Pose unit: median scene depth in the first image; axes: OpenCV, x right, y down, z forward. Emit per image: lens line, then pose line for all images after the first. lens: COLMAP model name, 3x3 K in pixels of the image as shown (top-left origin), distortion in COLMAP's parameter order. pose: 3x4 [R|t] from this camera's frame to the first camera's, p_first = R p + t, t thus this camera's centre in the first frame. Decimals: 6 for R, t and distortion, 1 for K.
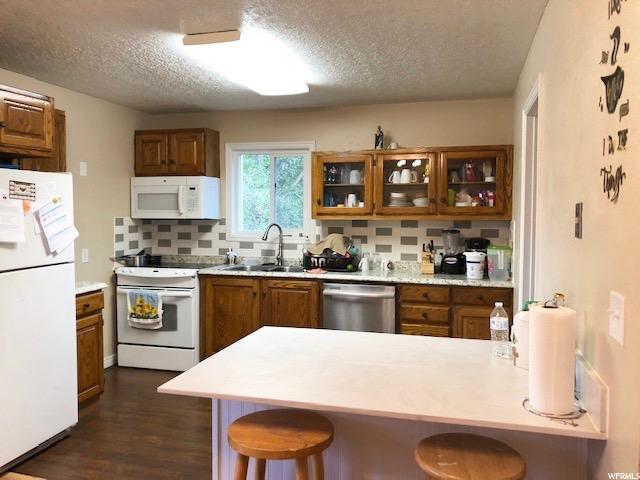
lens RADIAL K [[513.4, 0, 320.0], [0, 513.4, 240.0], [0, 0, 1]] dist [0.006781, -0.010344]
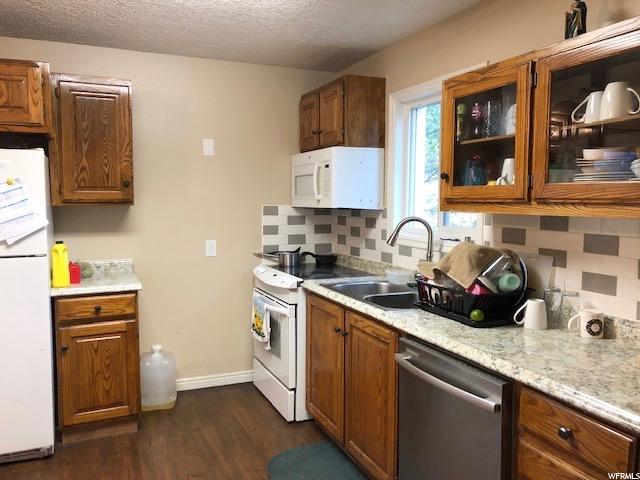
lens RADIAL K [[513.4, 0, 320.0], [0, 513.4, 240.0], [0, 0, 1]] dist [0.006781, -0.010344]
pose [[0.628614, 0.060865, -0.775332, 0.302622], [-0.047654, 0.998074, 0.039714, -0.024977], [0.776256, 0.011983, 0.630304, 0.552579]]
